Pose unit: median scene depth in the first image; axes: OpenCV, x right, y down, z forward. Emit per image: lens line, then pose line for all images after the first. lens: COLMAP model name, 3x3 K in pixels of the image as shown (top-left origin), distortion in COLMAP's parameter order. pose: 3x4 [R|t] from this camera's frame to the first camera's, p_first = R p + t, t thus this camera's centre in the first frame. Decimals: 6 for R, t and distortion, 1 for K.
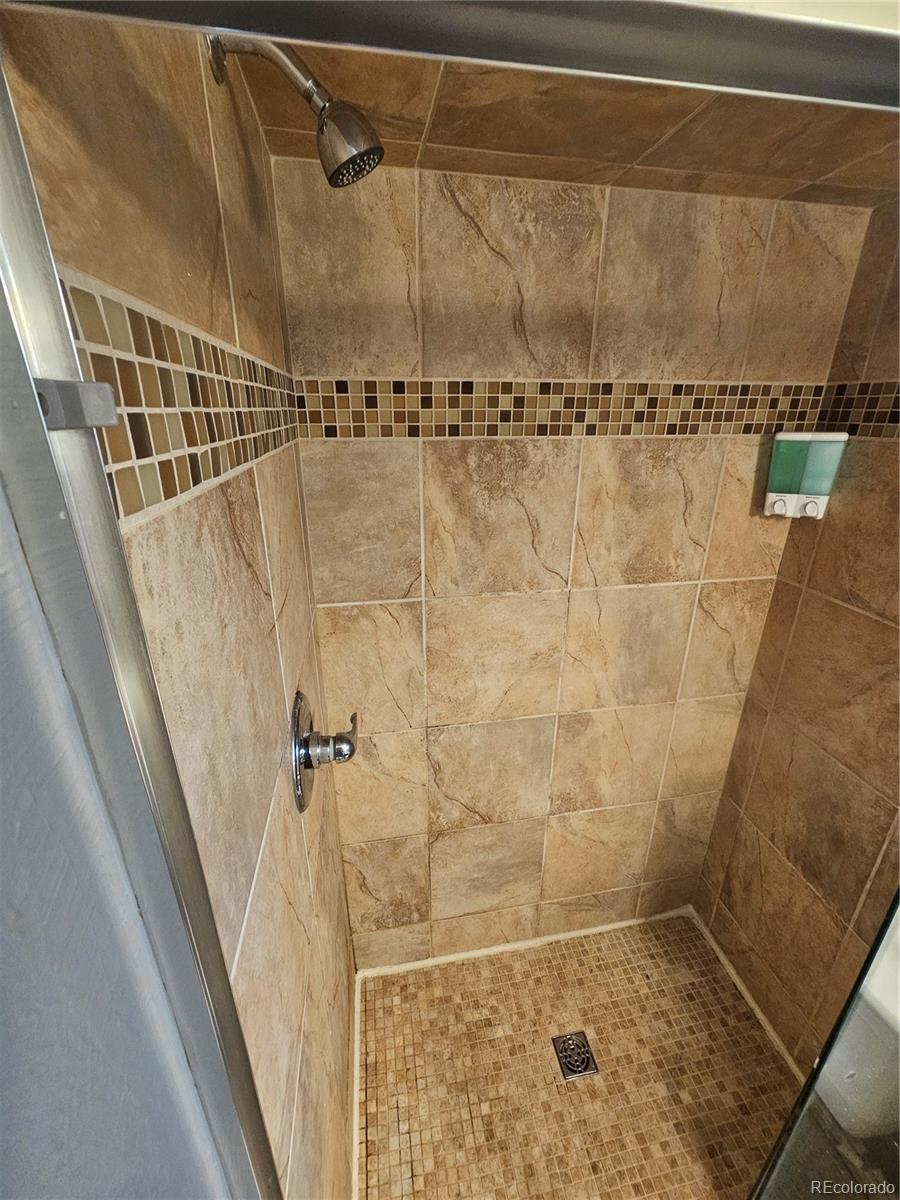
lens RADIAL K [[492.0, 0, 454.6], [0, 492.0, 599.2], [0, 0, 1]] dist [-0.006089, 0.001217]
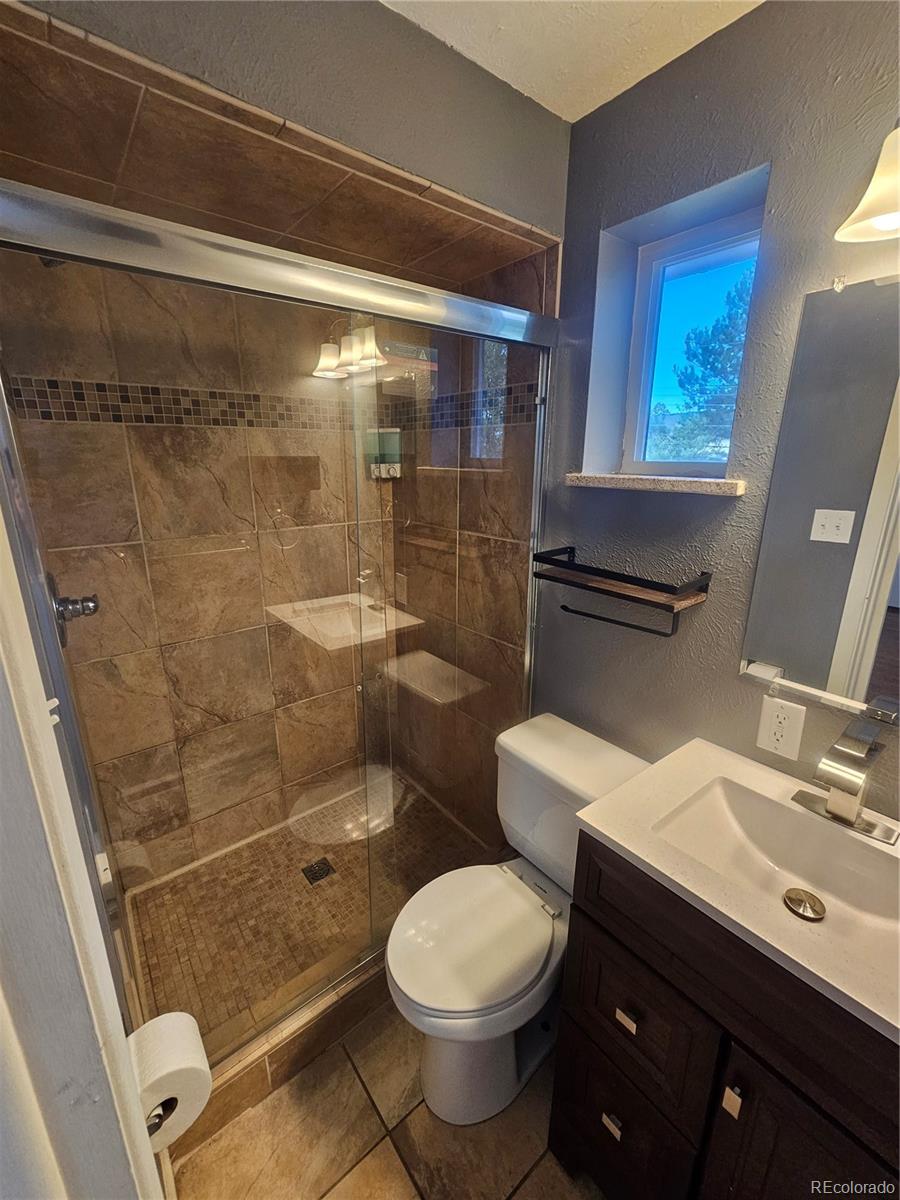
lens RADIAL K [[492.0, 0, 446.6], [0, 492.0, 596.9], [0, 0, 1]] dist [-0.006089, 0.001217]
pose [[0.882274, -0.128776, 0.452780, 0.042209], [0.168632, 0.984480, -0.048595, 0.342101], [-0.439495, 0.119227, 0.890297, -0.542368]]
